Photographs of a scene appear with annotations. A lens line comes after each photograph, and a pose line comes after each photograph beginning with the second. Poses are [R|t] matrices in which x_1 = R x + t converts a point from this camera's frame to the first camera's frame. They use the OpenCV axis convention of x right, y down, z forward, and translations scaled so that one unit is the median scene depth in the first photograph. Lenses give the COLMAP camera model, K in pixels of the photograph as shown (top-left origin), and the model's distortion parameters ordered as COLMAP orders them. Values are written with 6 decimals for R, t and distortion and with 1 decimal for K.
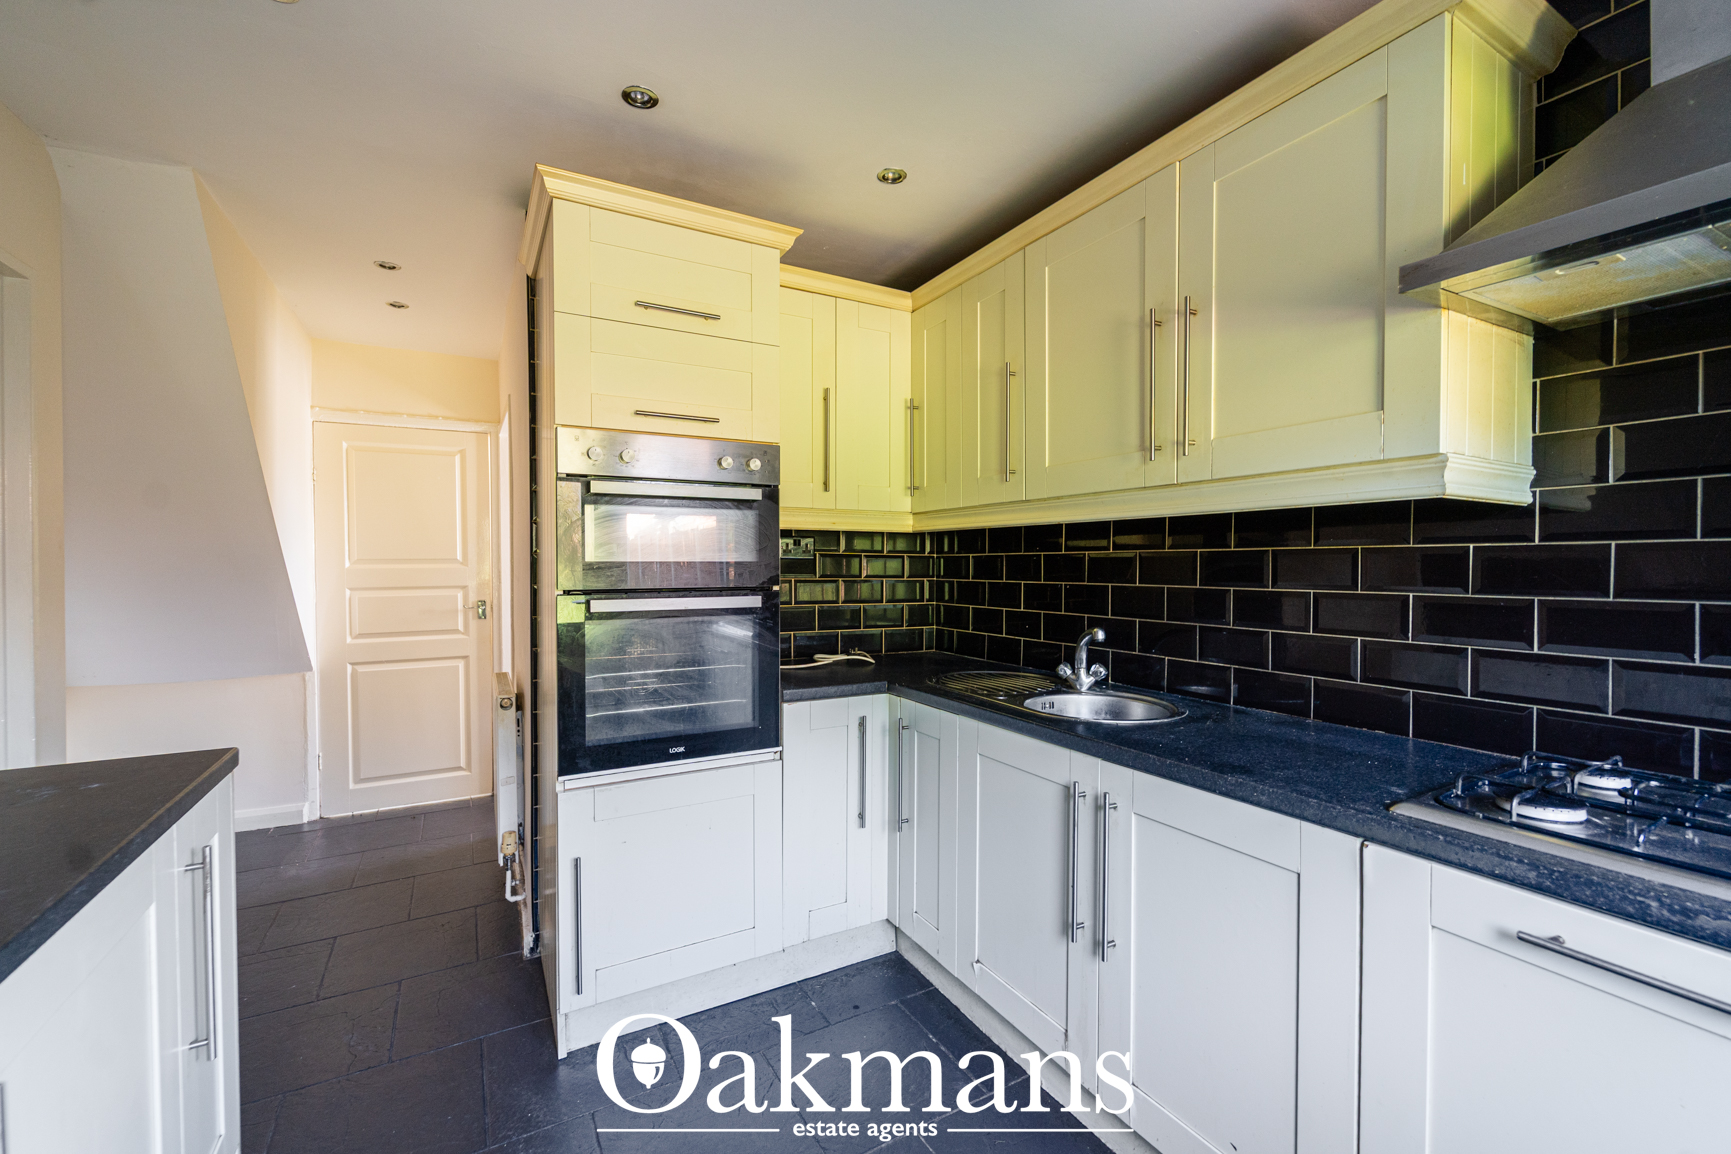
lens RADIAL K [[716.9, 0, 867.5], [0, 716.9, 573.3], [0, 0, 1]] dist [0.000102, -0.000041]
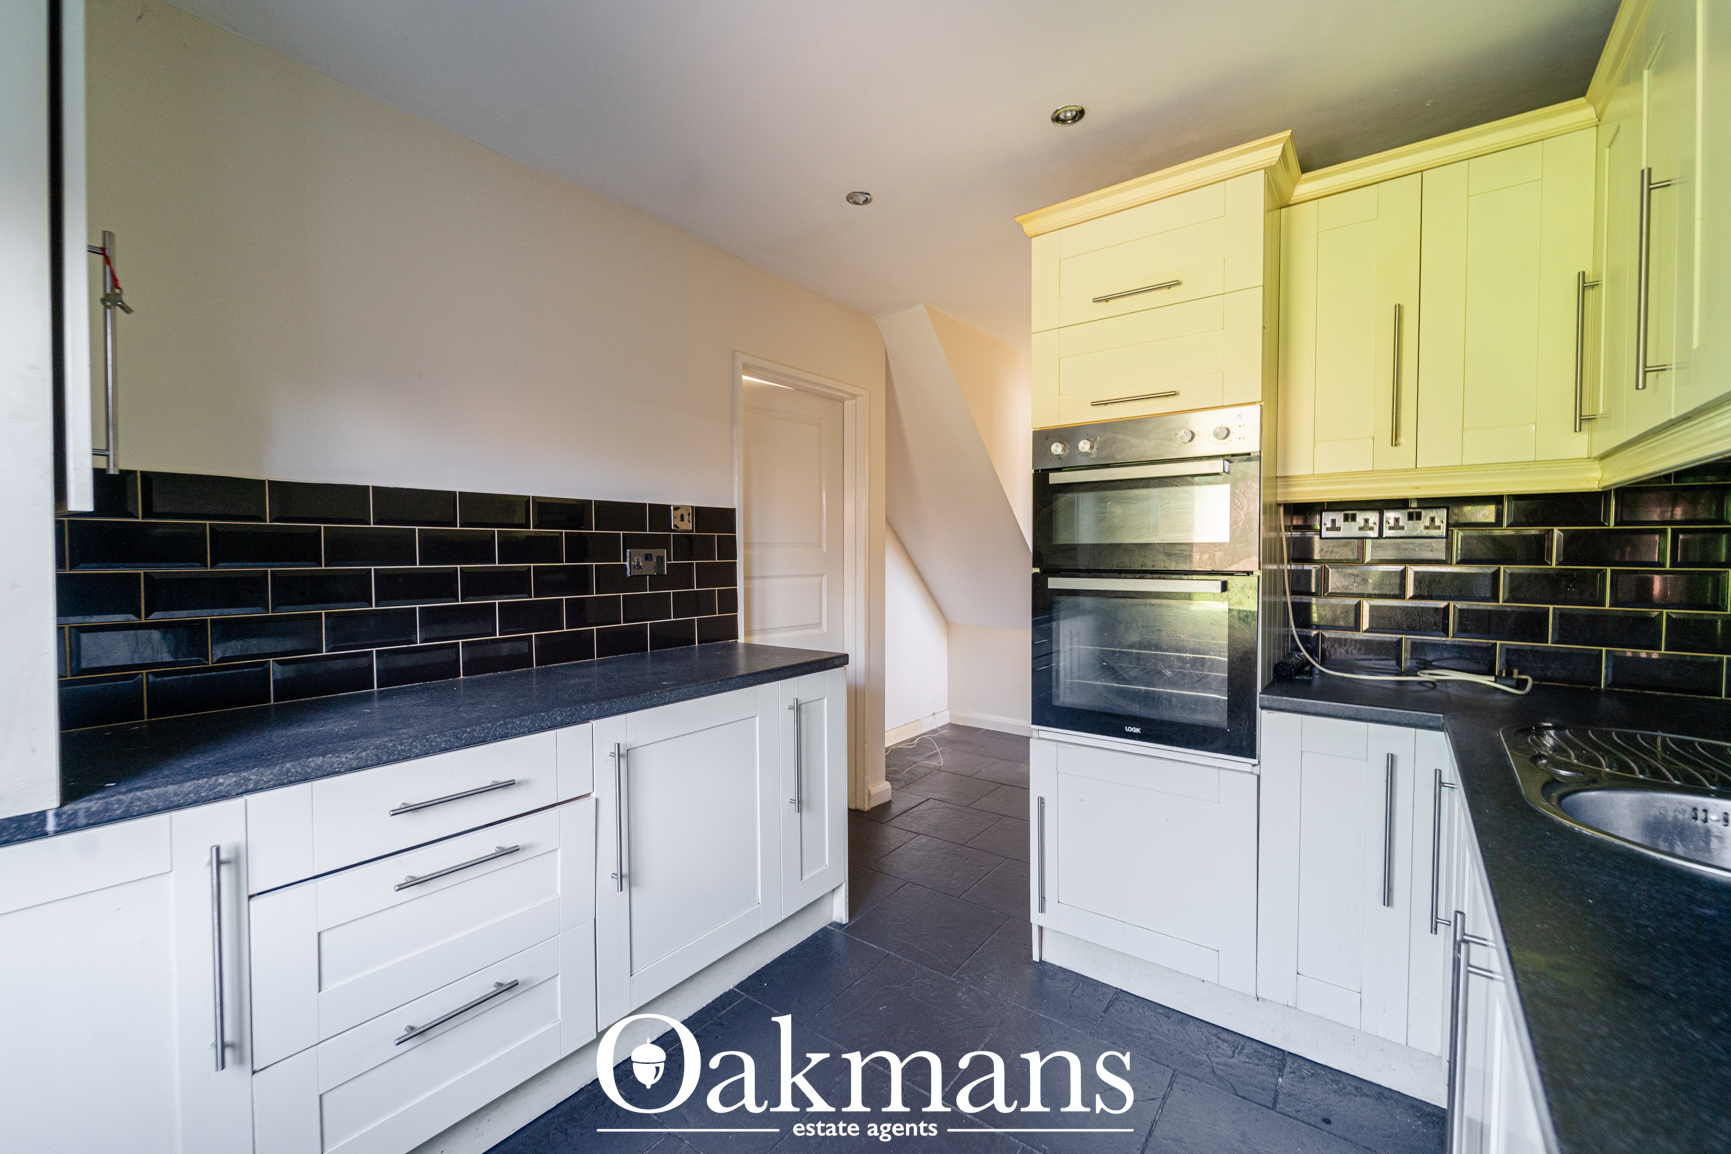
lens RADIAL K [[702.5, 0, 863.8], [0, 702.5, 569.6], [0, 0, 1]] dist [0.002152, -0.003420]
pose [[0.389720, 0.025228, -0.920588, 0.468736], [-0.007537, 0.999679, 0.024205, -0.000409], [0.920903, -0.002495, 0.389785, 0.251996]]
